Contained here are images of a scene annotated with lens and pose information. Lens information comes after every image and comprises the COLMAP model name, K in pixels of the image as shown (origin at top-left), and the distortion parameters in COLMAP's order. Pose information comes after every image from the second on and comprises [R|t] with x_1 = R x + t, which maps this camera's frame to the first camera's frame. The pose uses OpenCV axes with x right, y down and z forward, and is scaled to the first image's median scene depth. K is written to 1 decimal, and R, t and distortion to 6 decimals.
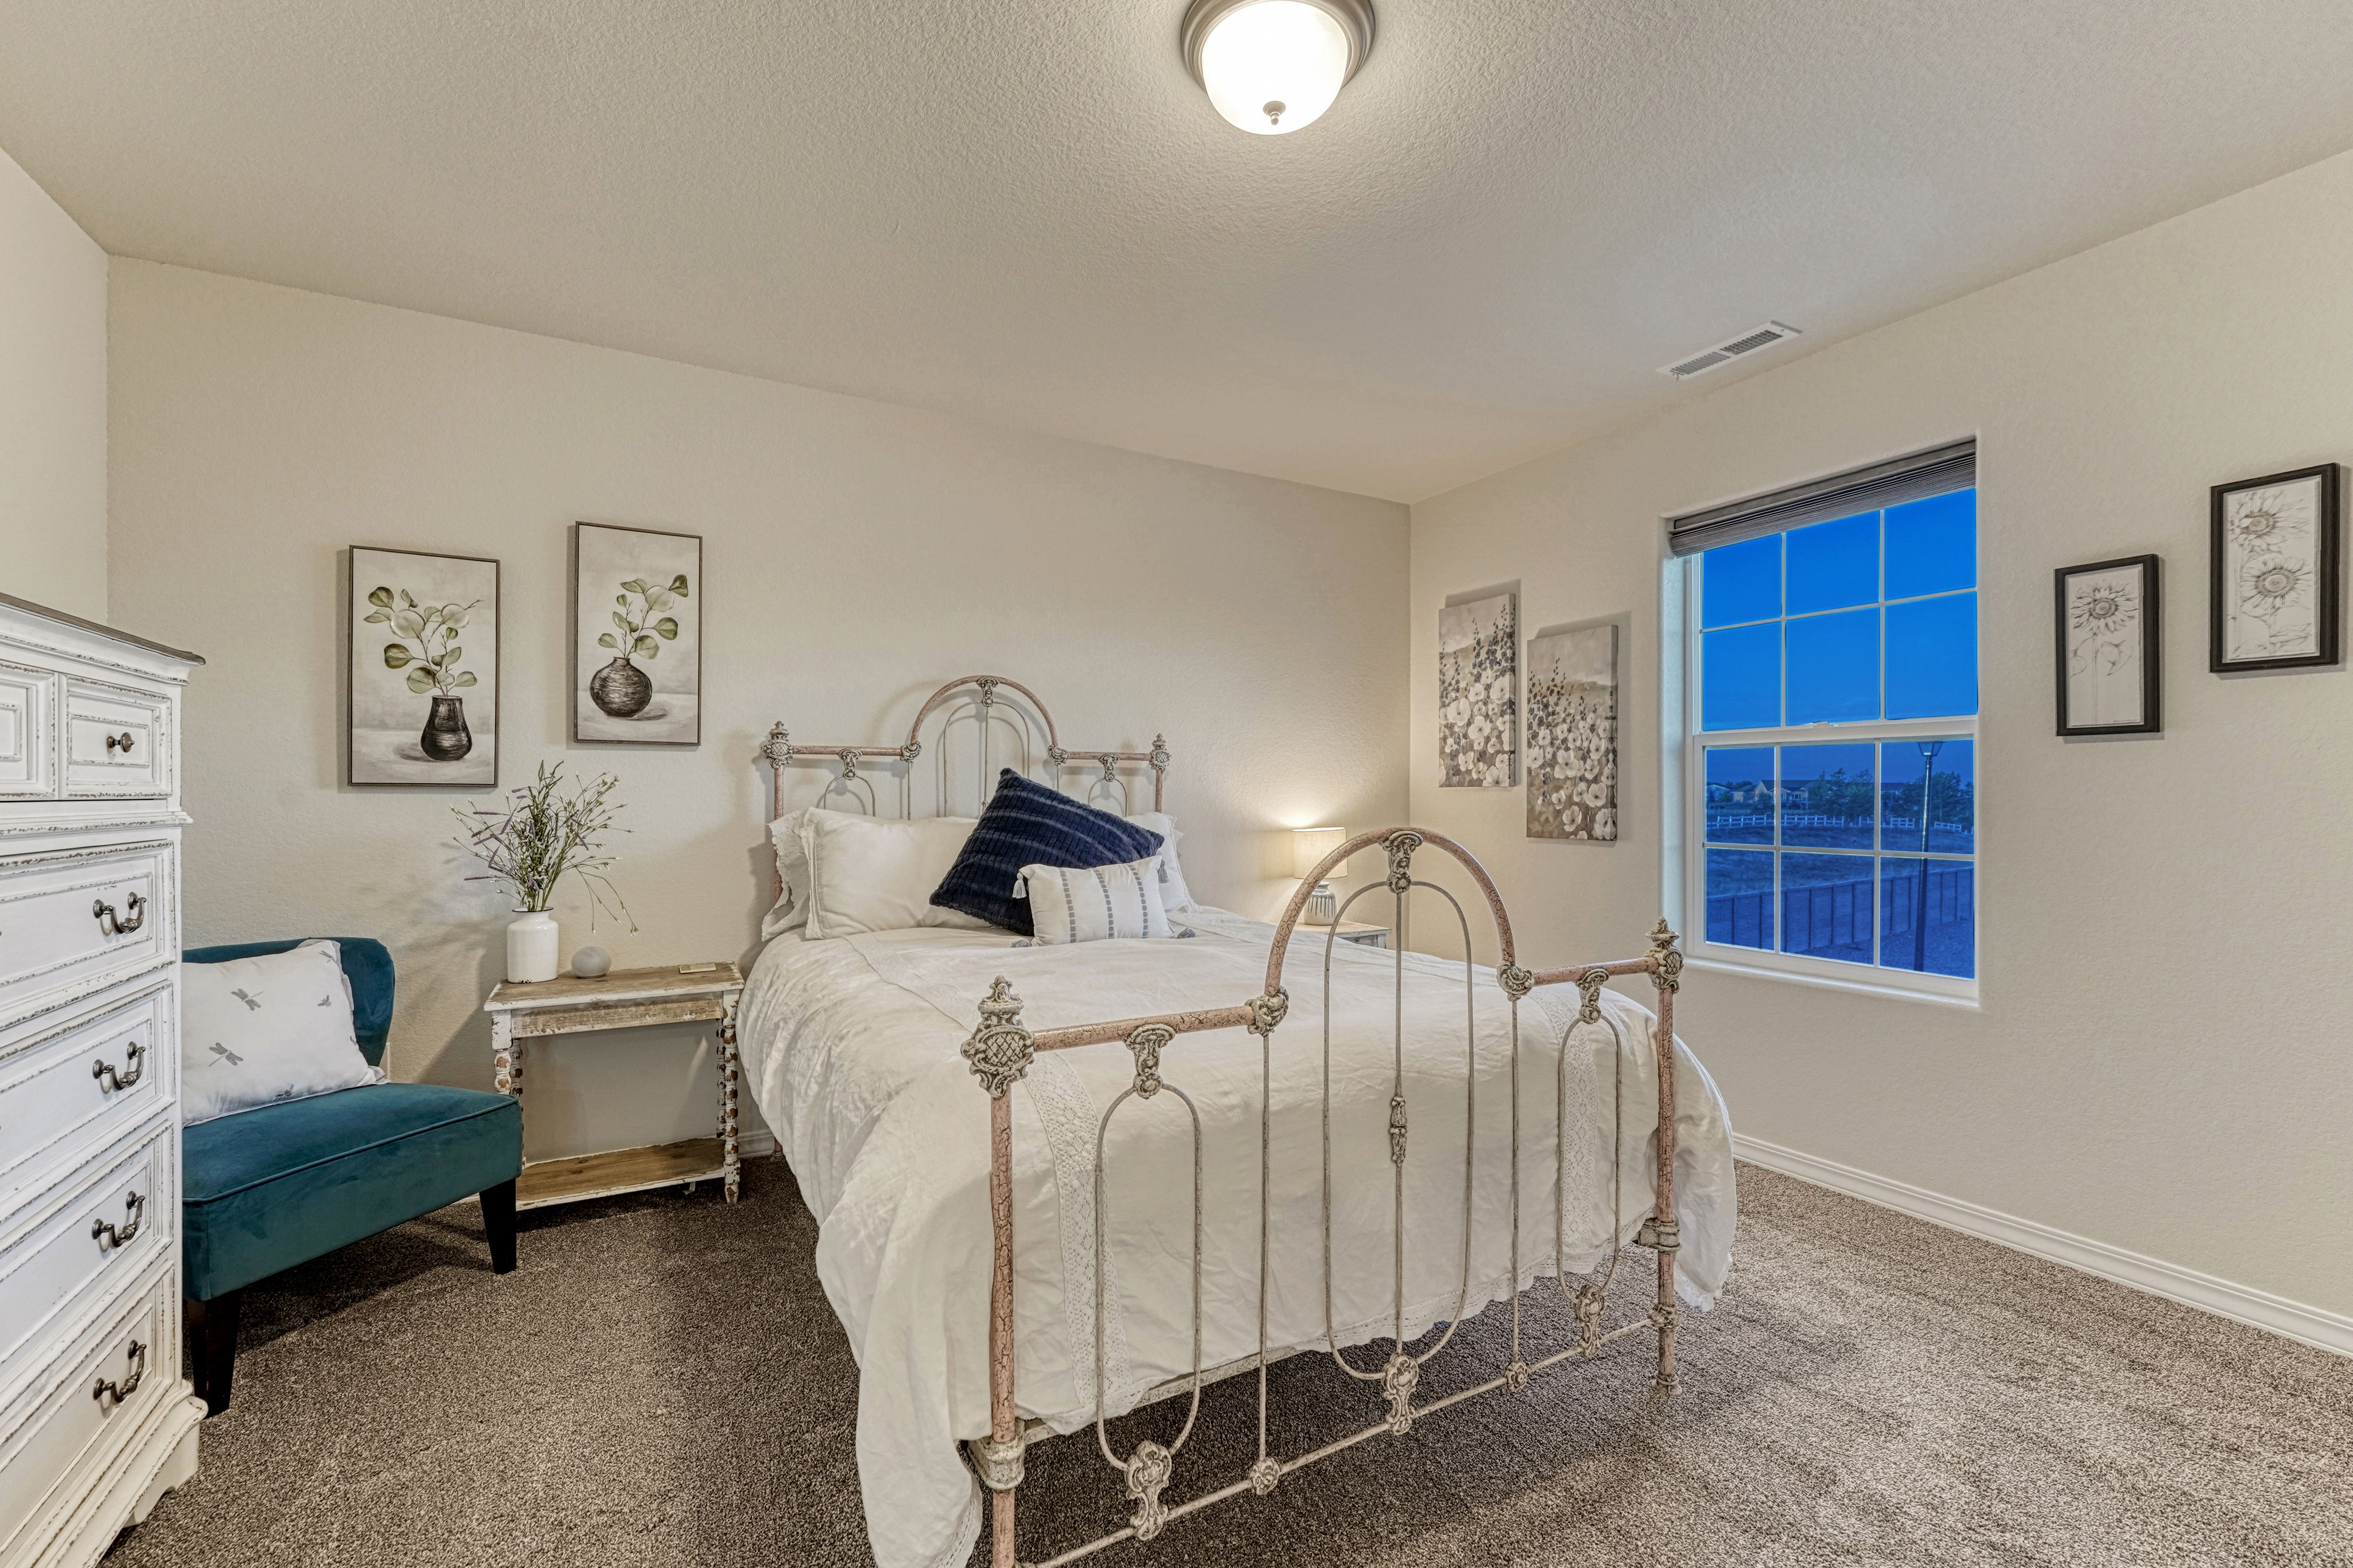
lens RADIAL K [[998.5, 0, 1165.2], [0, 998.5, 775.1], [0, 0, 1]] dist [-0.004248, -0.000228]
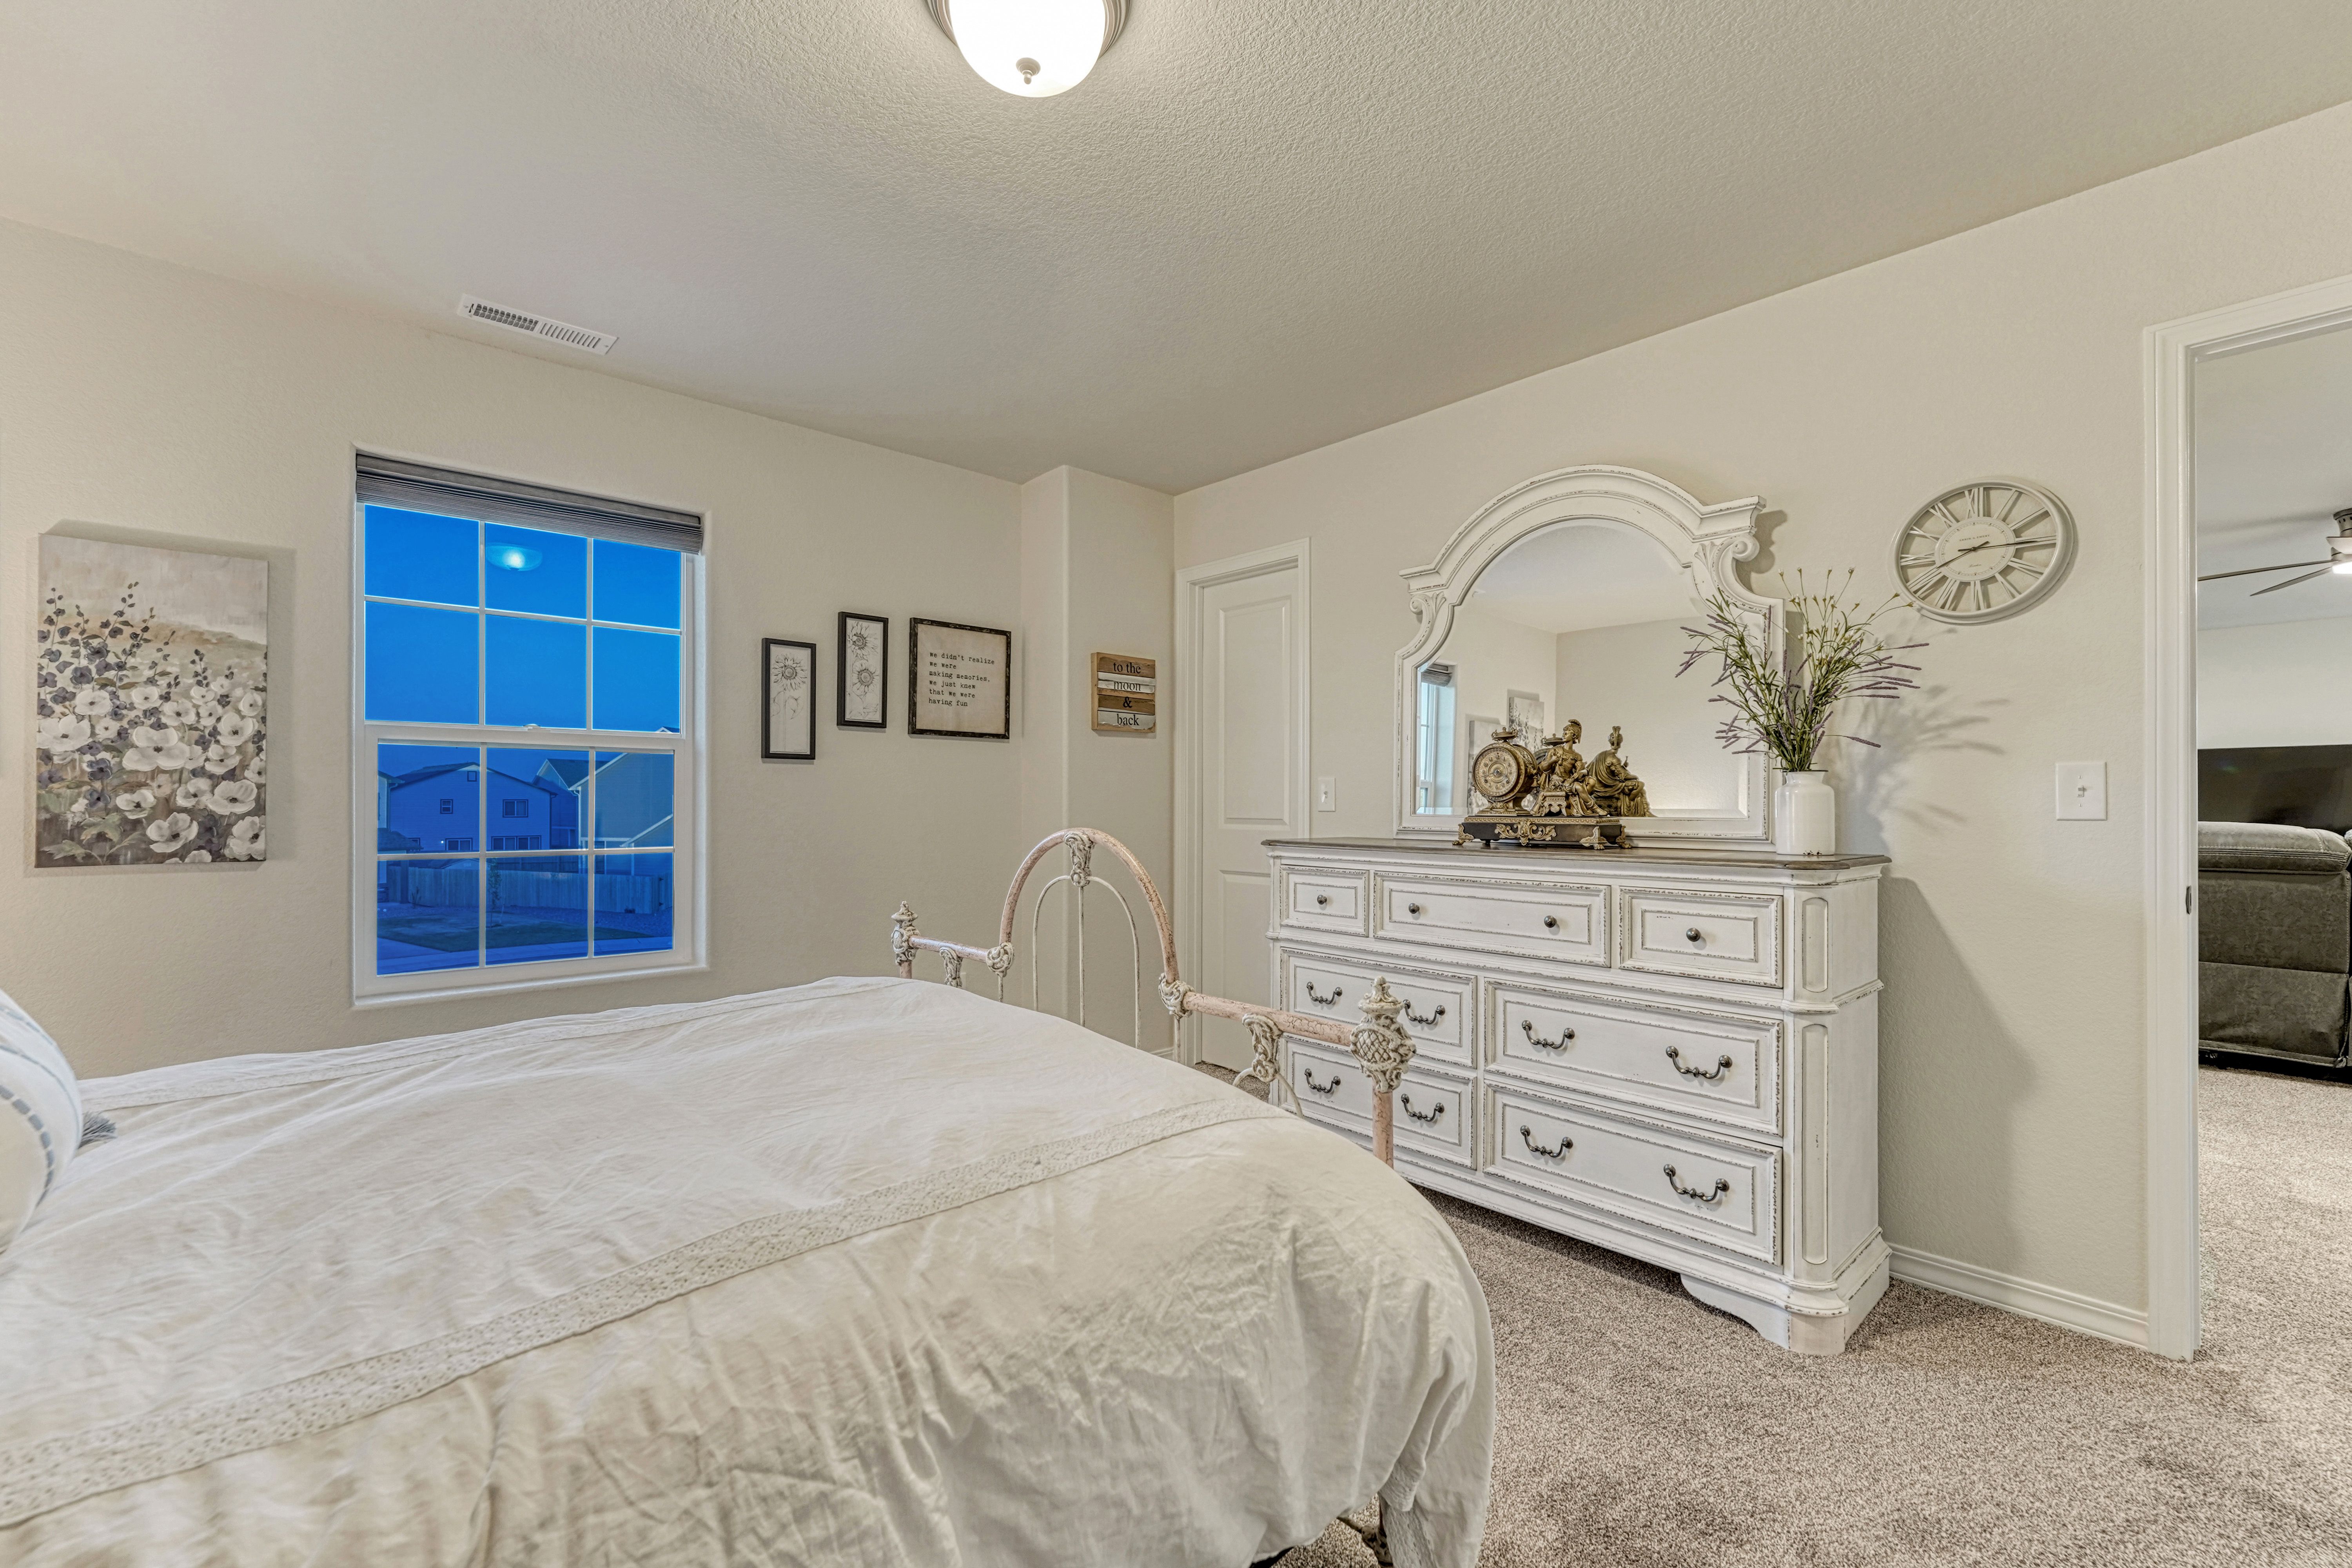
lens RADIAL K [[998.2, 0, 1164.7], [0, 998.2, 775.1], [0, 0, 1]] dist [-0.004248, -0.000228]
pose [[-0.250079, 0.028527, 0.967805, -0.398156], [-0.022619, 0.999121, -0.035295, 0.014239], [-0.967961, -0.030717, -0.249214, 0.541003]]
